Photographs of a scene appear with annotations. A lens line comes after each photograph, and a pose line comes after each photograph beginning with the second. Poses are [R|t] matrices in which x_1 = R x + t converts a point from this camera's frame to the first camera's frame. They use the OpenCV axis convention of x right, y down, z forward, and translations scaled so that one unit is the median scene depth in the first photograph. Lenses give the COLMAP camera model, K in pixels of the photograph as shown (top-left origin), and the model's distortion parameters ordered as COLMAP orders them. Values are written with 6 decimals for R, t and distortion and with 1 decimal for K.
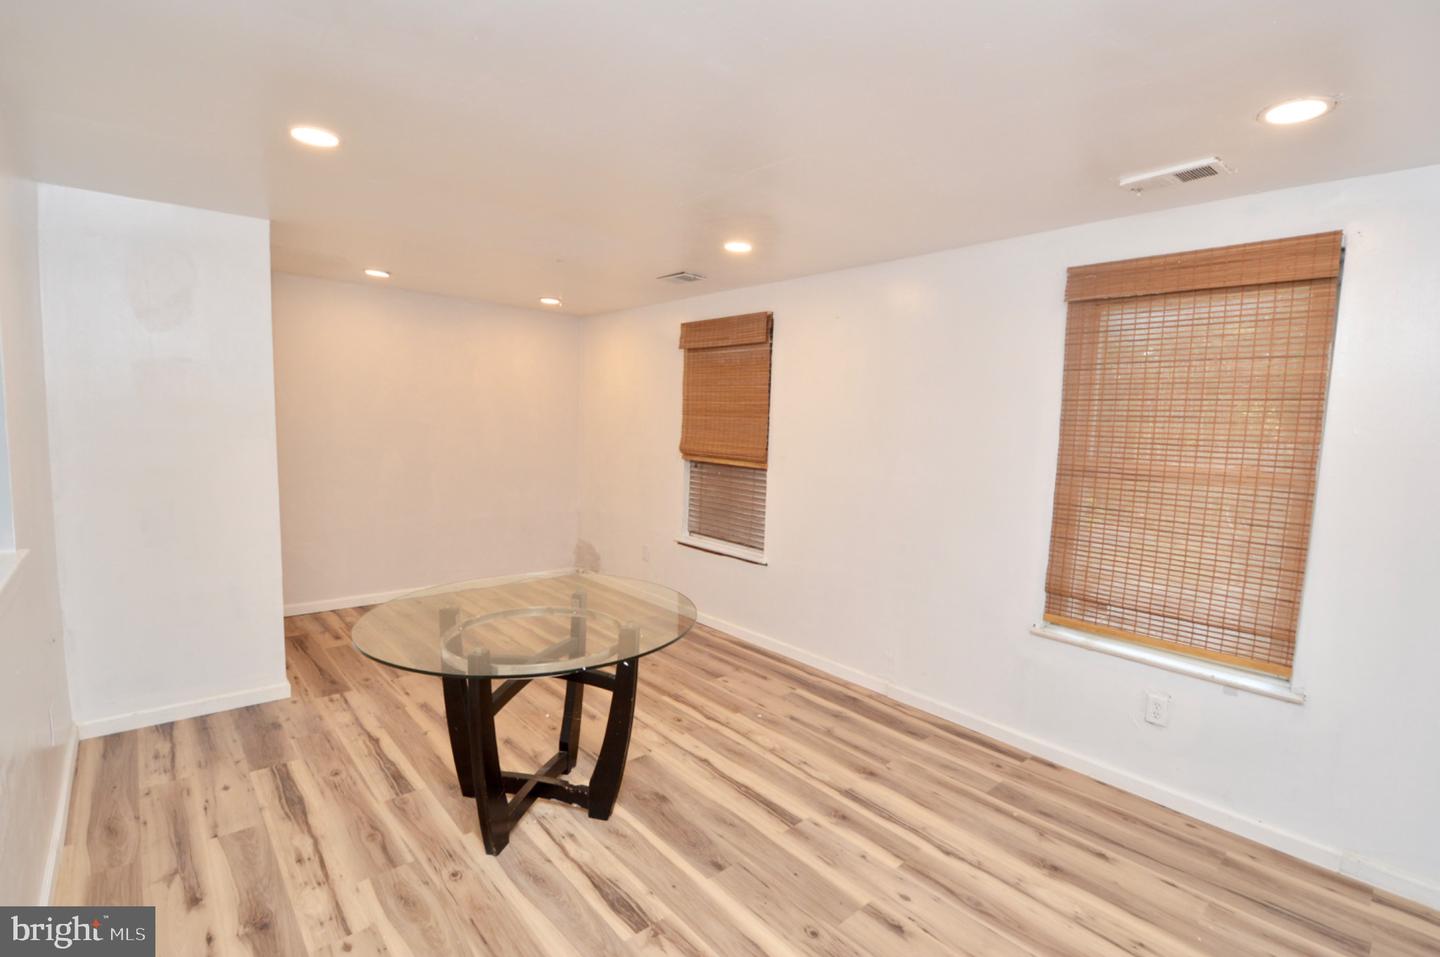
lens RADIAL K [[666.8, 0, 720.0], [0, 666.8, 478.5], [0, 0, 1]] dist [0.027791, -0.036815]
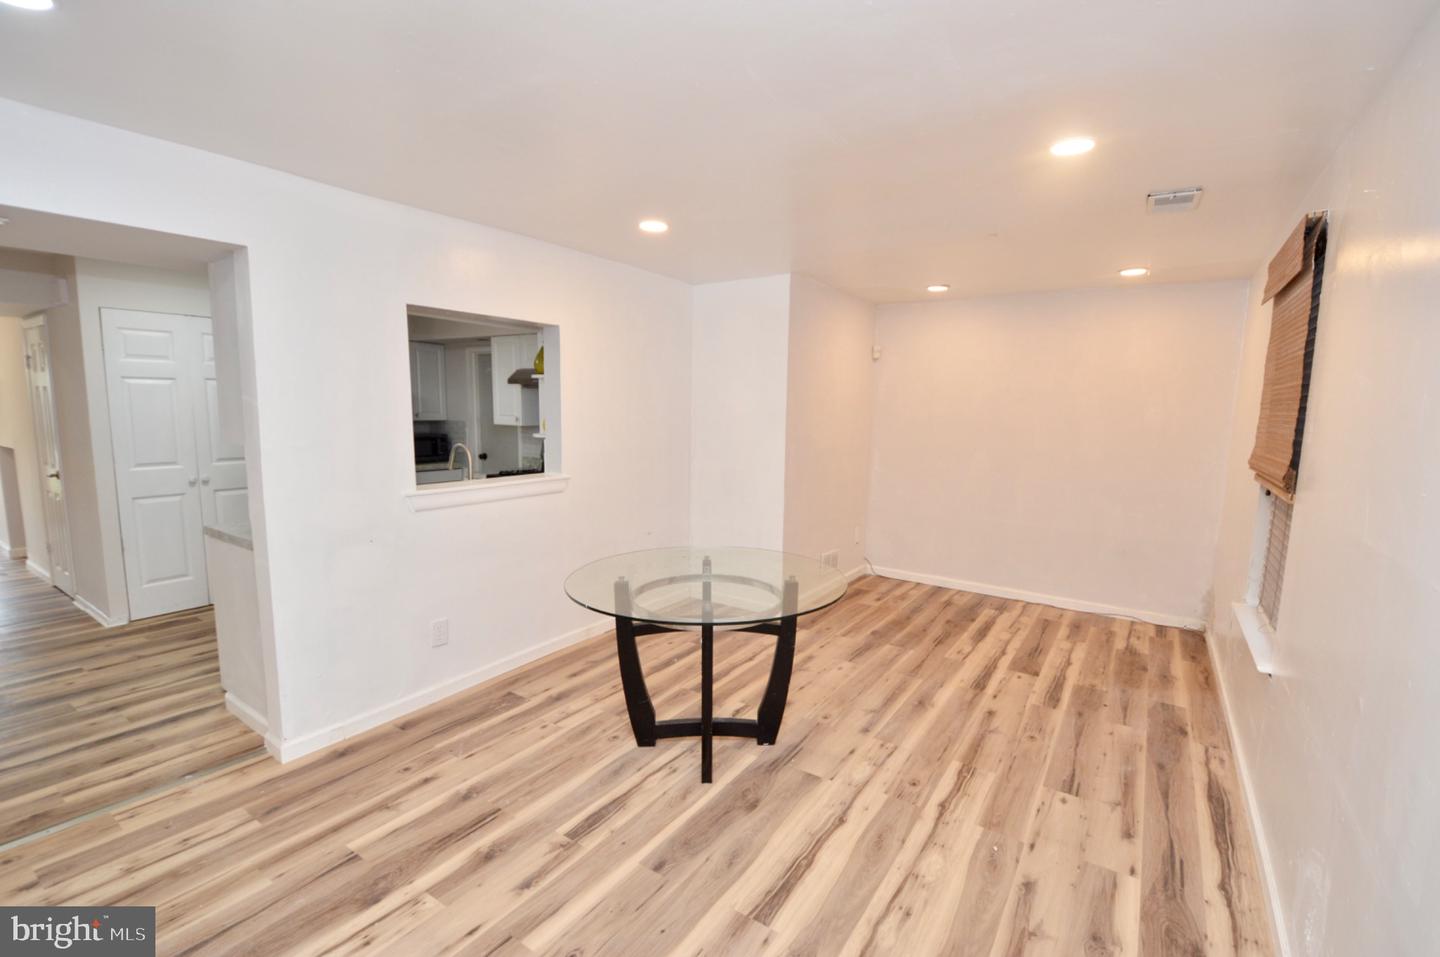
lens RADIAL K [[633.4, 0, 737.1], [0, 633.4, 481.2], [0, 0, 1]] dist [0.024030, -0.029675]
pose [[0.258951, 0.082298, -0.962378, 0.582535], [-0.096048, 0.993619, 0.059126, -0.025474], [0.961103, 0.077123, 0.265203, 0.555740]]
